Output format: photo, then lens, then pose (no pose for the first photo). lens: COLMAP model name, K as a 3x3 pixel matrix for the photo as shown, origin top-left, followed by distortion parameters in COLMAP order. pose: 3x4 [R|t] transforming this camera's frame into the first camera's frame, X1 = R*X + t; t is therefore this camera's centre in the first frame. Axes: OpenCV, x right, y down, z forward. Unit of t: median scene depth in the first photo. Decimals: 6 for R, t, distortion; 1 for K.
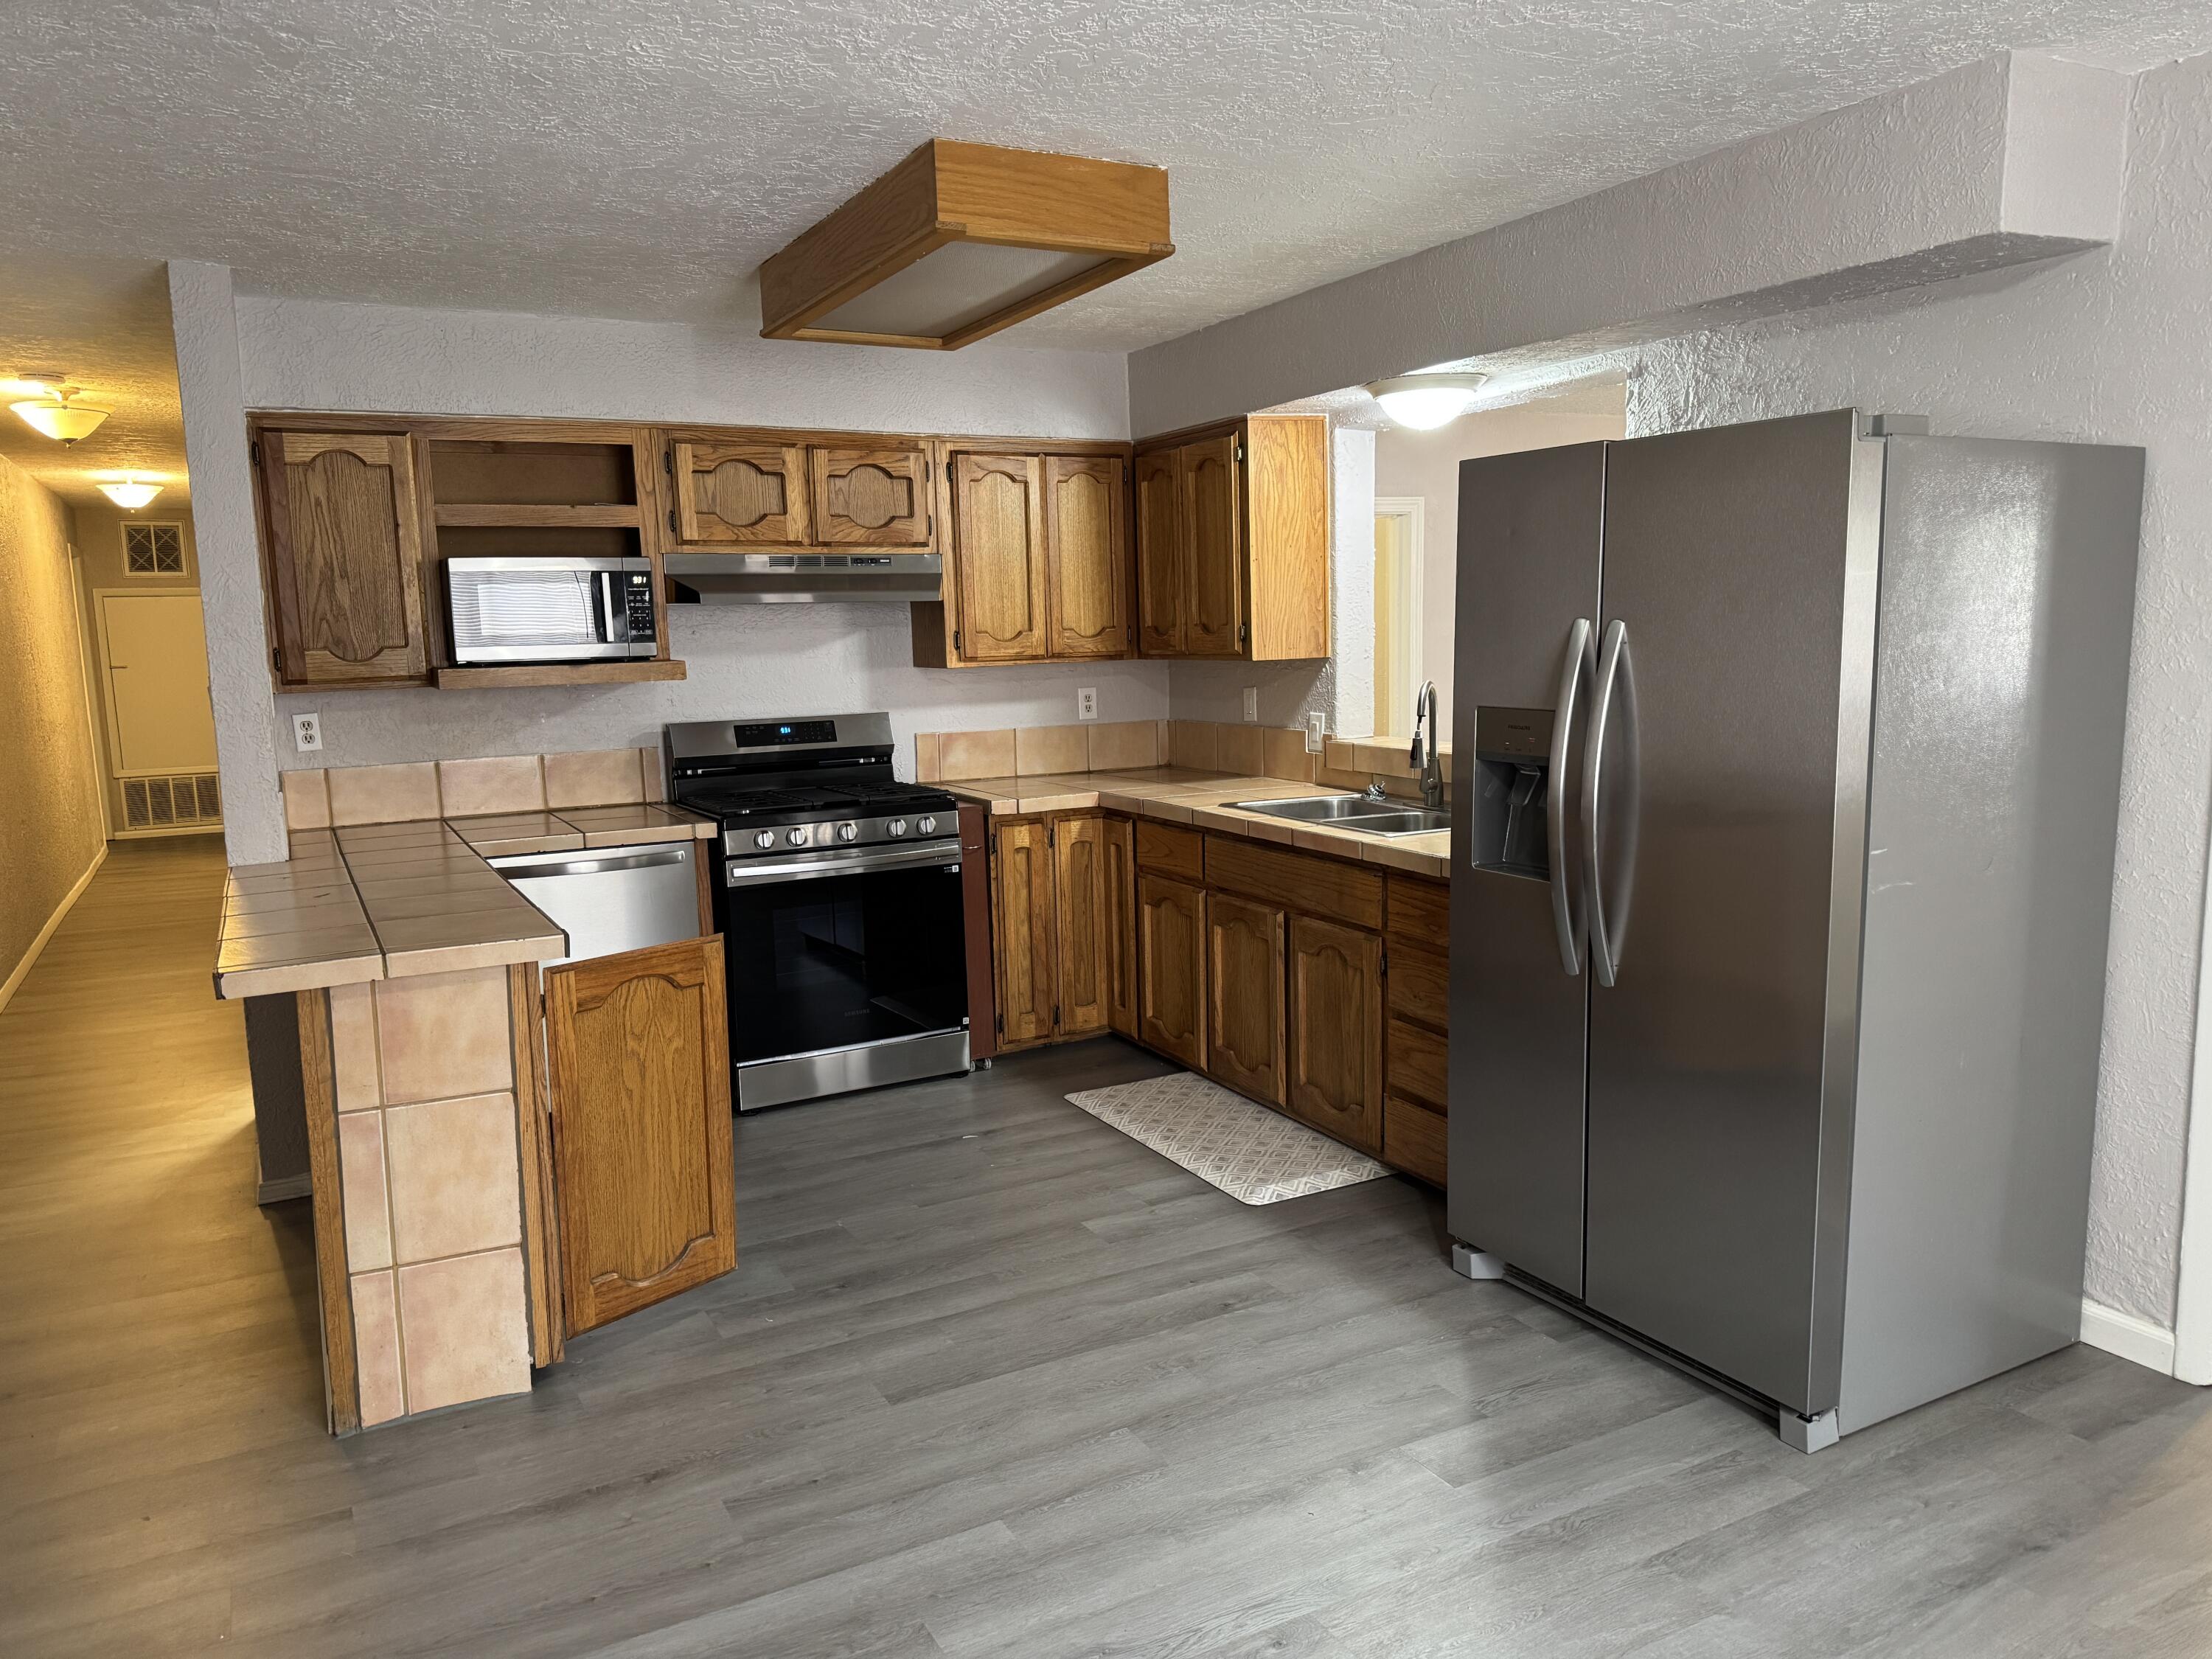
lens RADIAL K [[1578.3, 0, 1105.6], [0, 1578.3, 835.2], [0, 0, 1]] dist [0.048136, -0.050162]
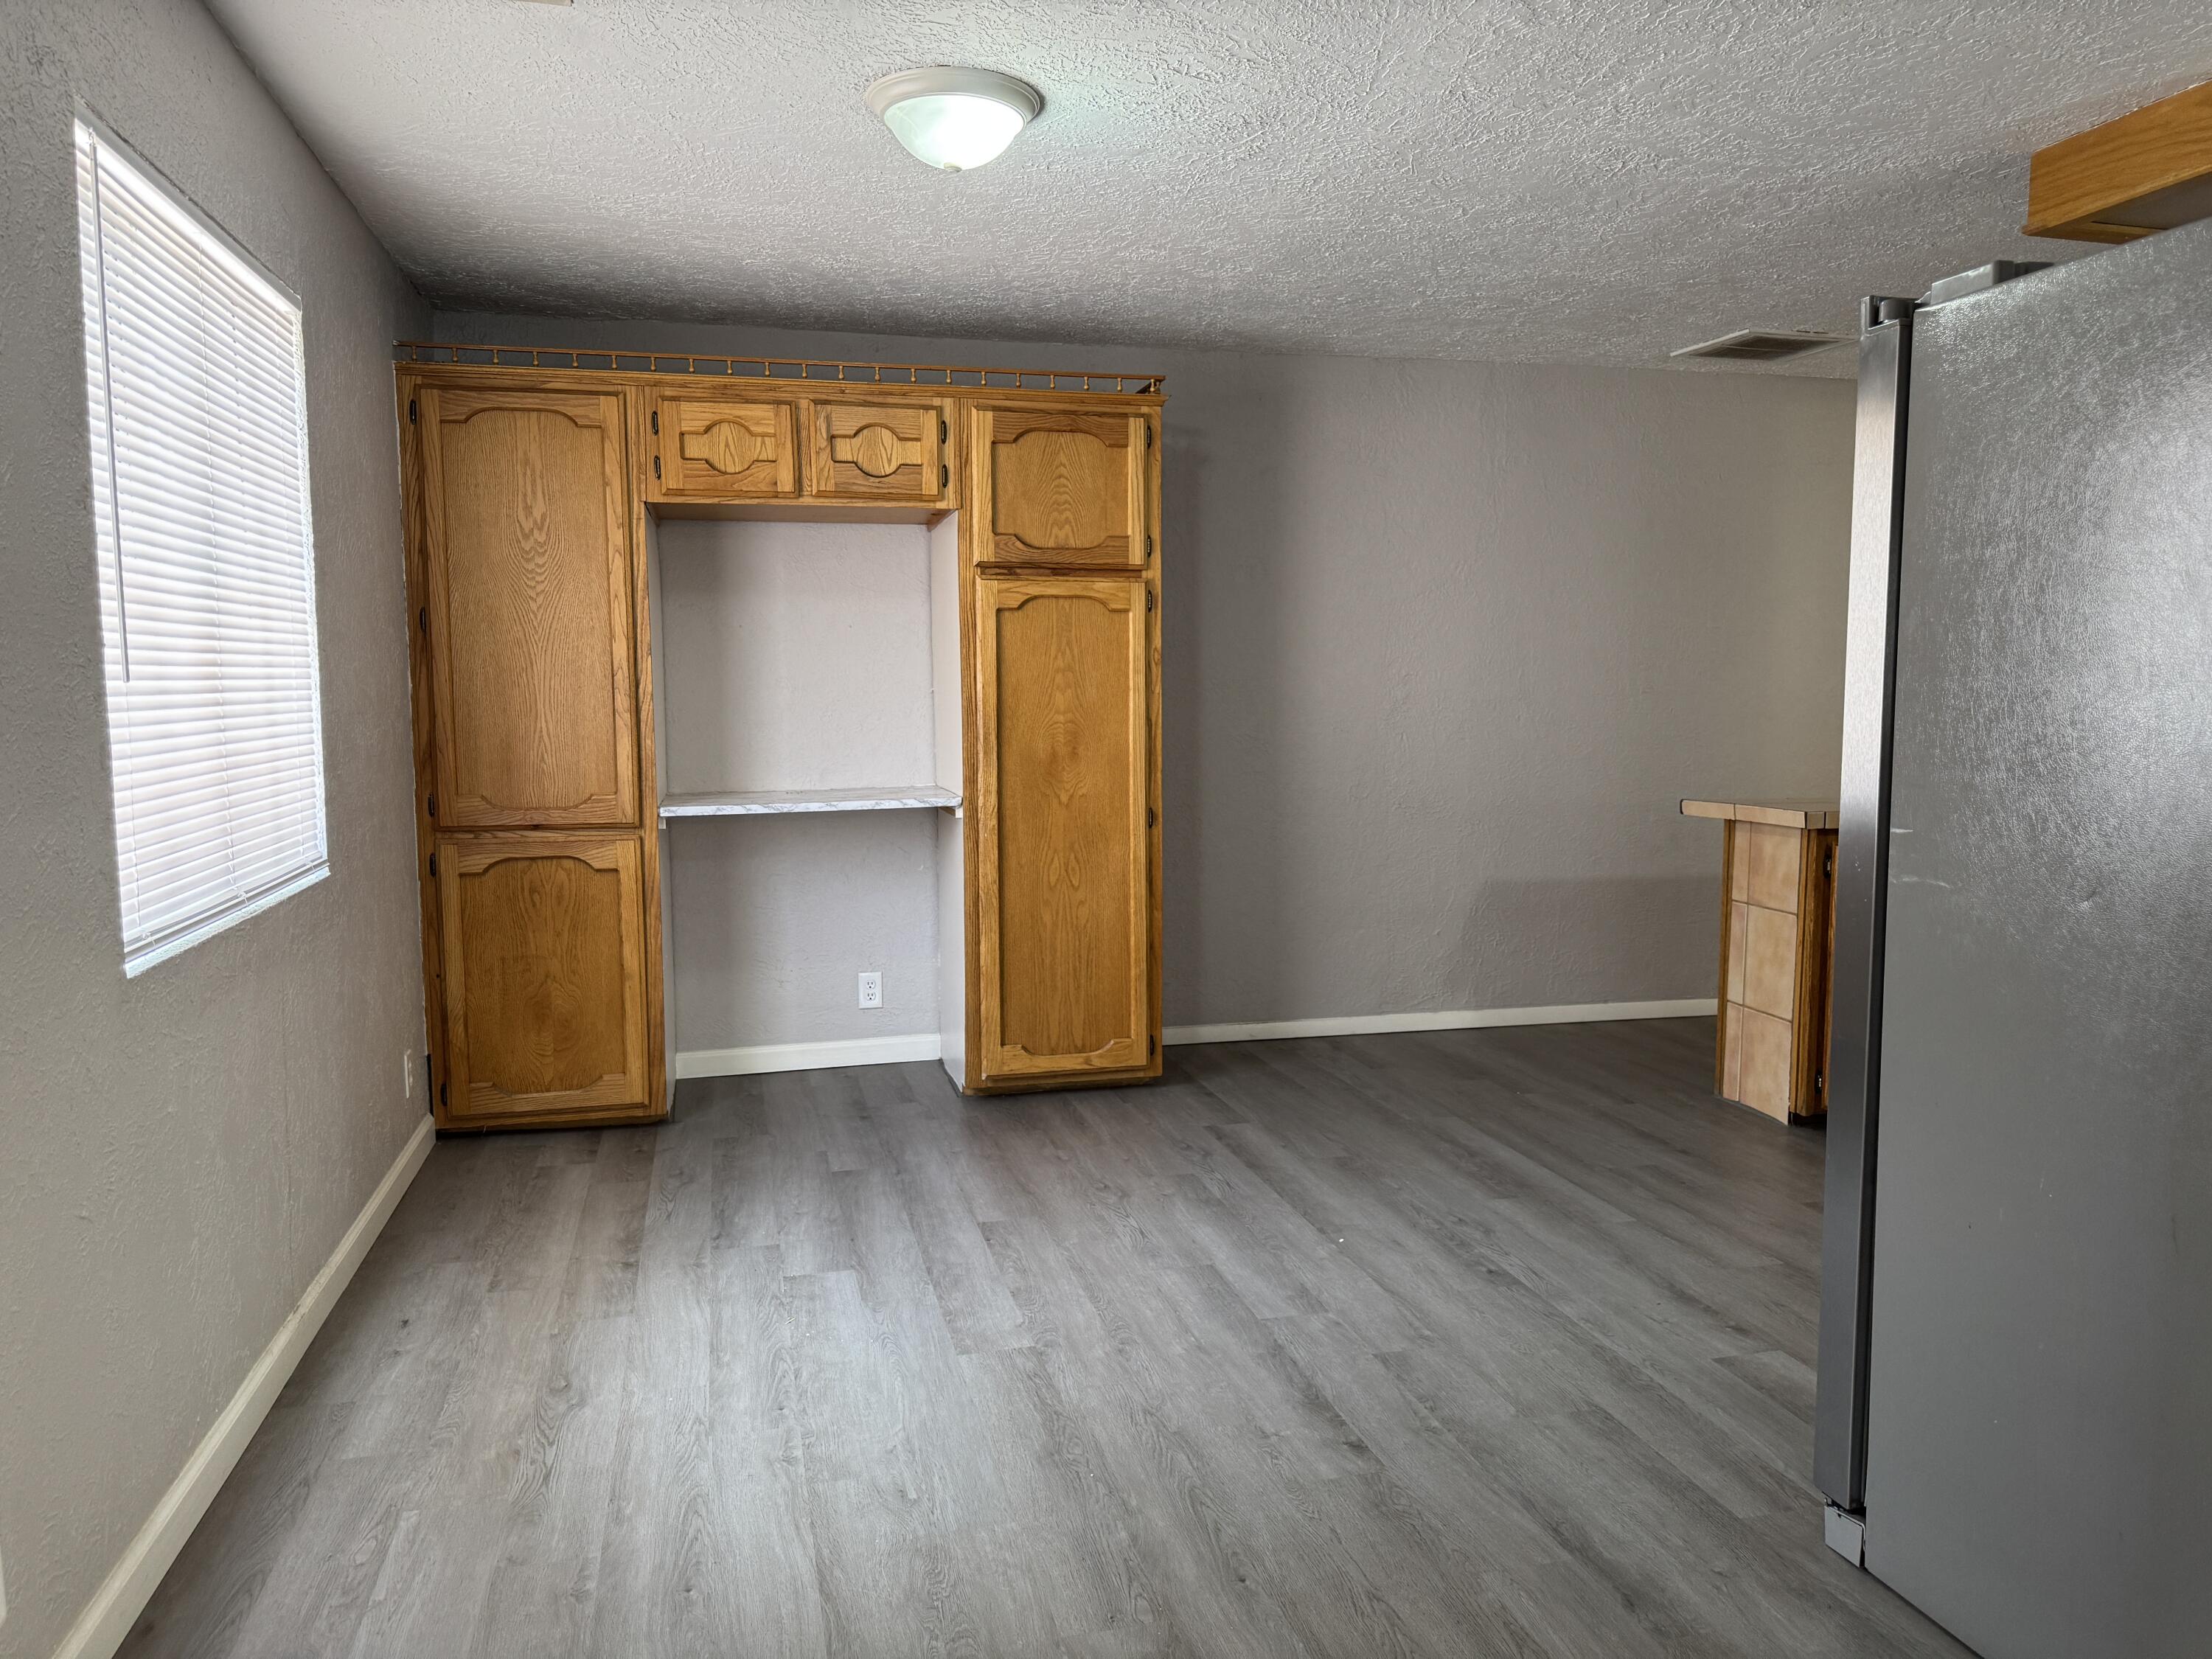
lens RADIAL K [[1578.3, 0, 1114.2], [0, 1578.3, 830.4], [0, 0, 1]] dist [0.048136, -0.050162]
pose [[-0.247251, 0.107808, -0.962935, 1.296250], [-0.130353, 0.981056, 0.143308, -0.050520], [0.960143, 0.160954, -0.228514, 0.770417]]
